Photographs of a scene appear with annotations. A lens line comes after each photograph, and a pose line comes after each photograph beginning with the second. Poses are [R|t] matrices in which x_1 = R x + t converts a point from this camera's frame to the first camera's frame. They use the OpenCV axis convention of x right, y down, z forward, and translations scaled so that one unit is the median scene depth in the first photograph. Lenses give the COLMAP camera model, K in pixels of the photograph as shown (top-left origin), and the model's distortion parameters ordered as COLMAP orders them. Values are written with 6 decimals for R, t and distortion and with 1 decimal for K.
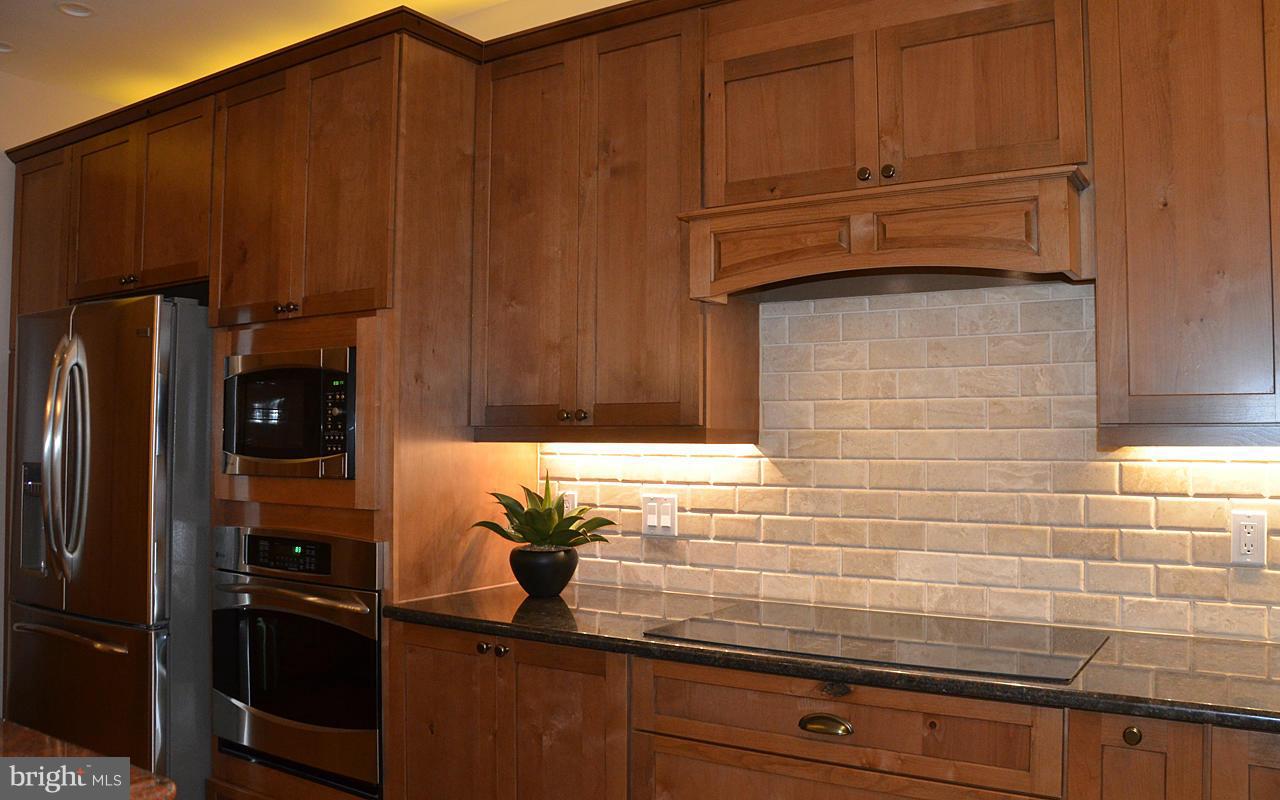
lens RADIAL K [[1021.1, 0, 640.1], [0, 1021.1, 404.0], [0, 0, 1]] dist [-0.079358, -0.001596]
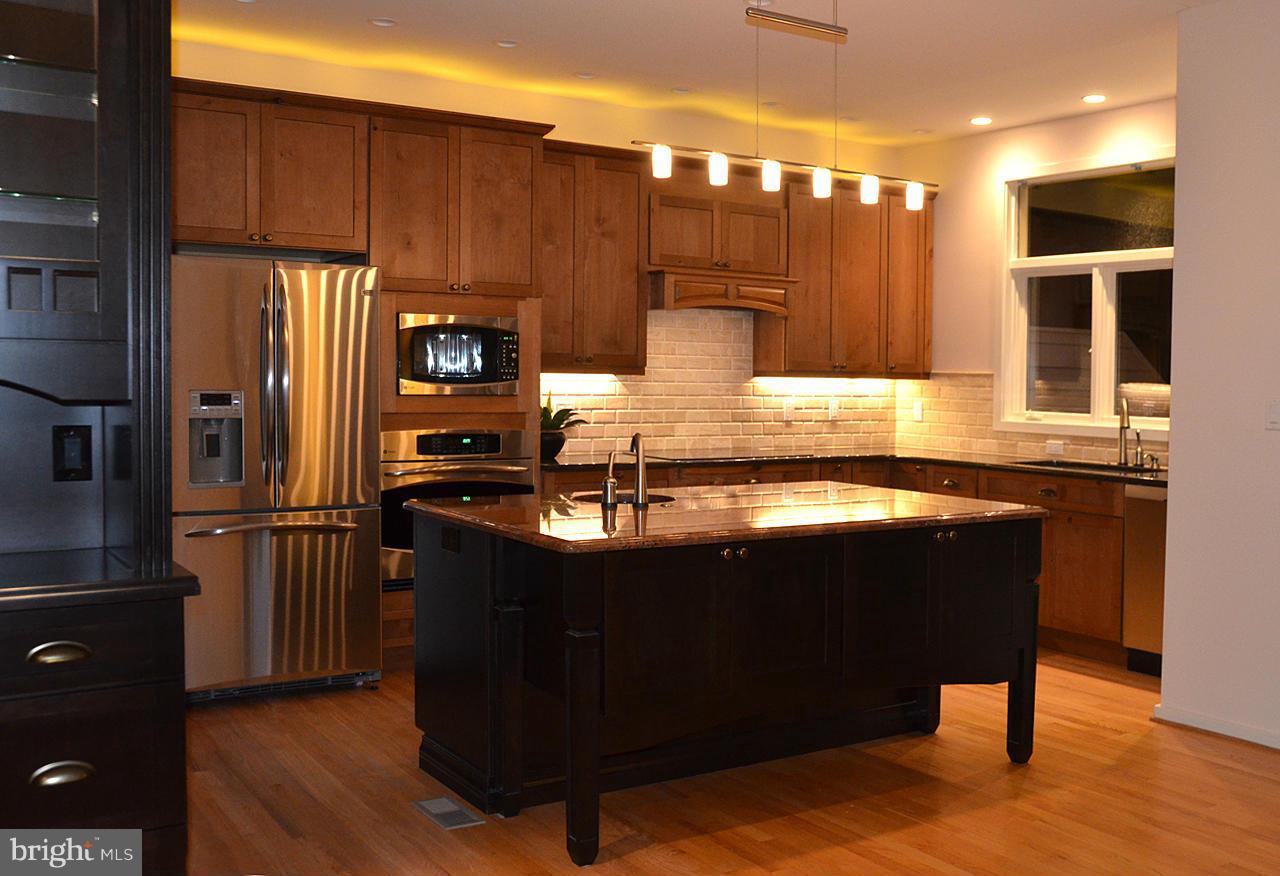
lens RADIAL K [[1312.1, 0, 640.8], [0, 1312.1, 434.8], [0, 0, 1]] dist [-0.008960, 0.000000]
pose [[0.426828, -0.040356, 0.903432, -2.277761], [-0.052431, 0.996219, 0.069272, -0.024846], [-0.902811, -0.076935, 0.423099, -0.146093]]
